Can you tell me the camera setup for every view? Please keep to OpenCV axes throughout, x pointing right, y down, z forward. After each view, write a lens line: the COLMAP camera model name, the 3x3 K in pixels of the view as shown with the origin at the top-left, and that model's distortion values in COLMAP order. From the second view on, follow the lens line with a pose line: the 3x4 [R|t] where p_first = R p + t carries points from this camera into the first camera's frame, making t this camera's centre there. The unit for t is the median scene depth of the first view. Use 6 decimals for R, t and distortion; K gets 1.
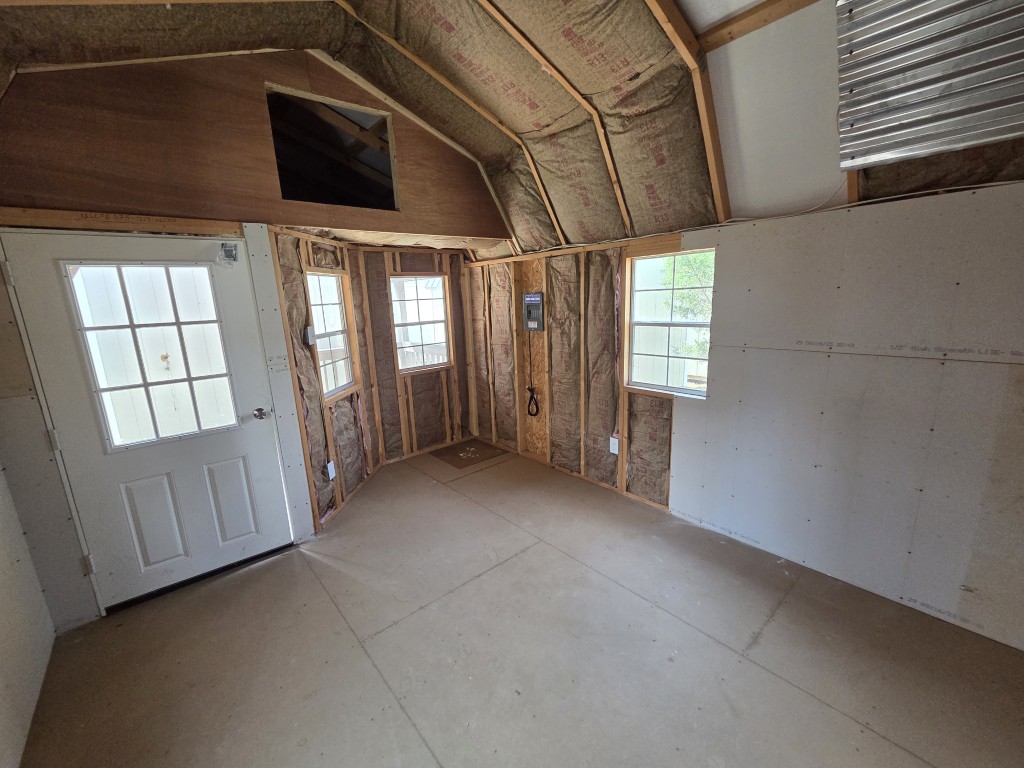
lens RADIAL K [[423.6, 0, 511.0], [0, 423.6, 386.9], [0, 0, 1]] dist [0.002300, 0.000378]
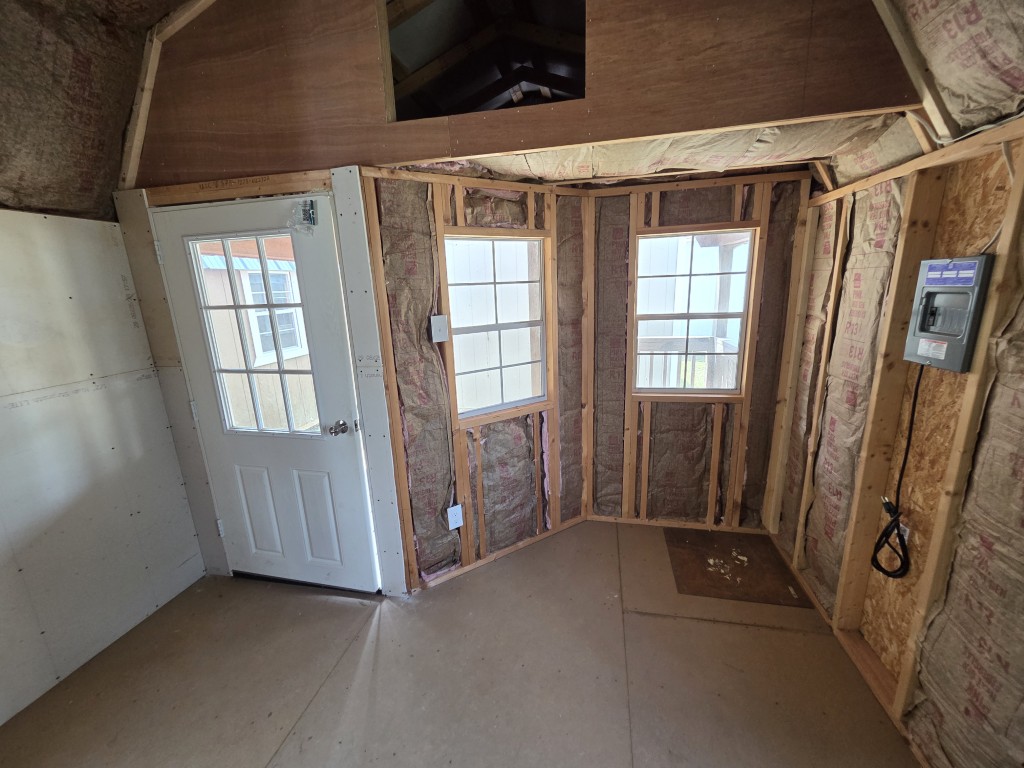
lens RADIAL K [[422.9, 0, 511.7], [0, 422.9, 388.5], [0, 0, 1]] dist [0.002620, 0.000016]
pose [[0.608117, 0.207729, -0.766187, 0.111263], [-0.156429, 0.977589, 0.140888, -0.106604], [0.778282, 0.034178, 0.626984, 0.496581]]
